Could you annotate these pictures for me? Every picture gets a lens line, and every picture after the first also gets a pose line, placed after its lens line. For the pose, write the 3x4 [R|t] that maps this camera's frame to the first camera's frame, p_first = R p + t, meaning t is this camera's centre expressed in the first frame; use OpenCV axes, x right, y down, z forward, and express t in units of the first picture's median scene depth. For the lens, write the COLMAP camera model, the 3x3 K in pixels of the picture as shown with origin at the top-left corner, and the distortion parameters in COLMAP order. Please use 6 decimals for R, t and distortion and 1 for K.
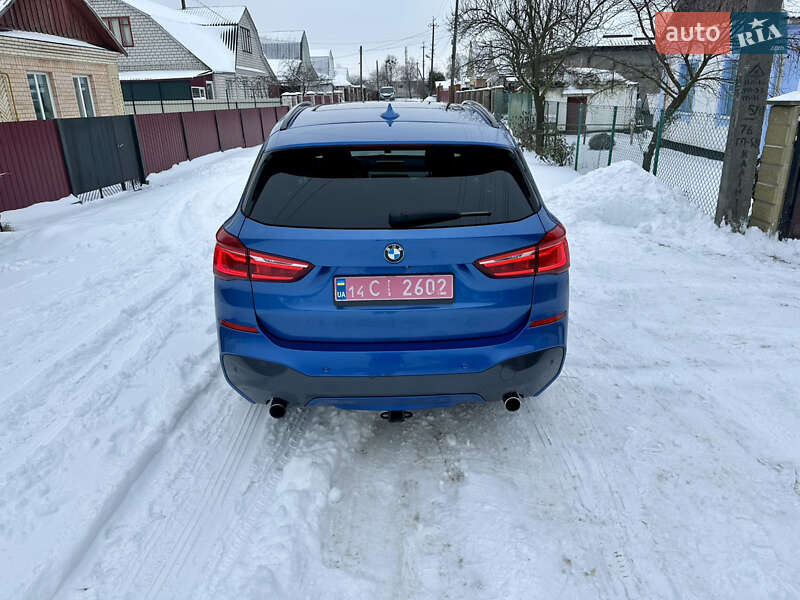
lens RADIAL K [[559.9, 0, 402.5], [0, 559.9, 297.1], [0, 0, 1]] dist [0.063278, -0.063712]
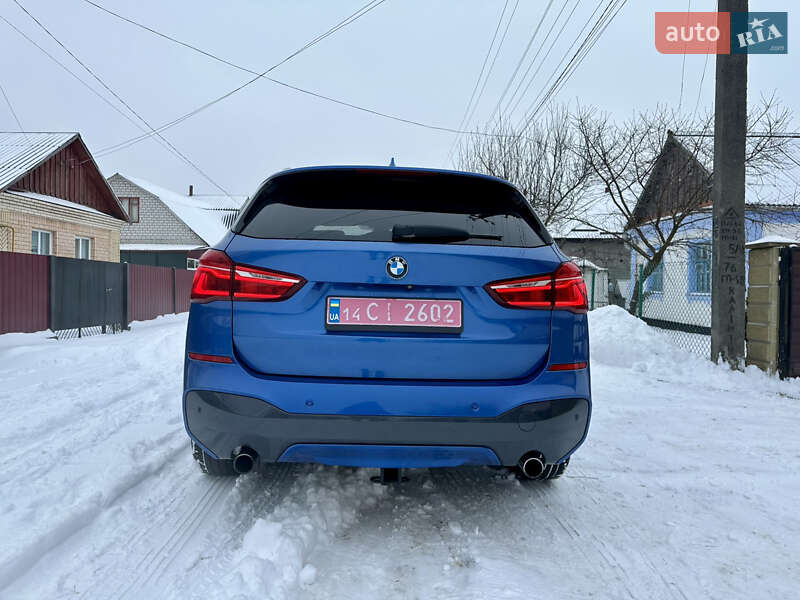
lens RADIAL K [[559.9, 0, 393.6], [0, 559.9, 302.6], [0, 0, 1]] dist [0.063278, -0.063712]
pose [[0.999153, 0.037563, 0.016818, -0.024353], [-0.030217, 0.946977, -0.319878, 0.191640], [-0.027942, 0.319099, 0.947309, 0.120738]]
